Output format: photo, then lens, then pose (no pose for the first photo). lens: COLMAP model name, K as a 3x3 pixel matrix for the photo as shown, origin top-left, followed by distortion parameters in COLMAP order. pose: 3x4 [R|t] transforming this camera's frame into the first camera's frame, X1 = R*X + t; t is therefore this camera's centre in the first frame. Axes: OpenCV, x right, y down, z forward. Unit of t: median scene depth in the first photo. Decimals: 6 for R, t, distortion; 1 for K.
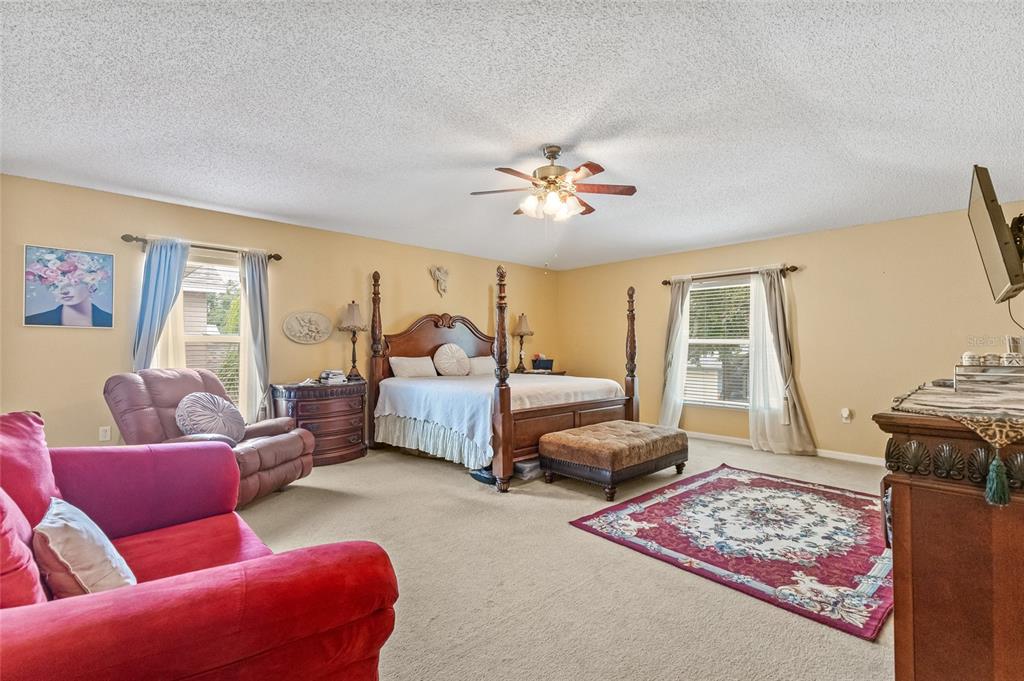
lens RADIAL K [[494.0, 0, 514.1], [0, 494.0, 344.8], [0, 0, 1]] dist [0.006222, -0.000428]
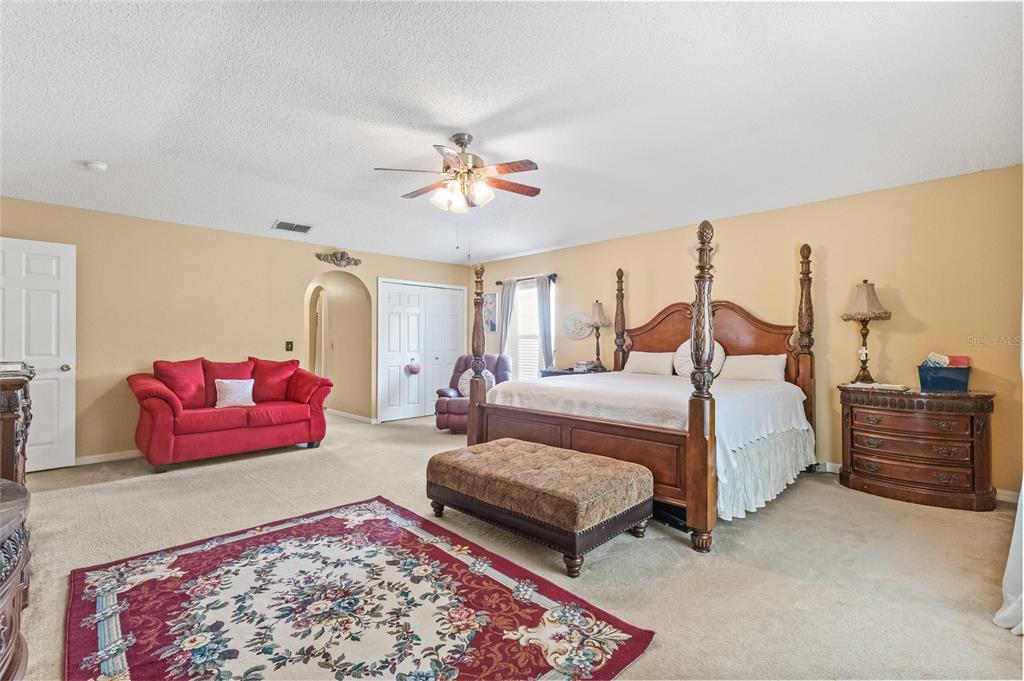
lens RADIAL K [[467.9, 0, 514.3], [0, 467.9, 336.9], [0, 0, 1]] dist [0.005440, 0.000846]
pose [[-0.008161, -0.013929, -0.999870, 1.160440], [0.004750, 0.999891, -0.013968, 0.012504], [0.999955, -0.004864, -0.008094, 1.292879]]
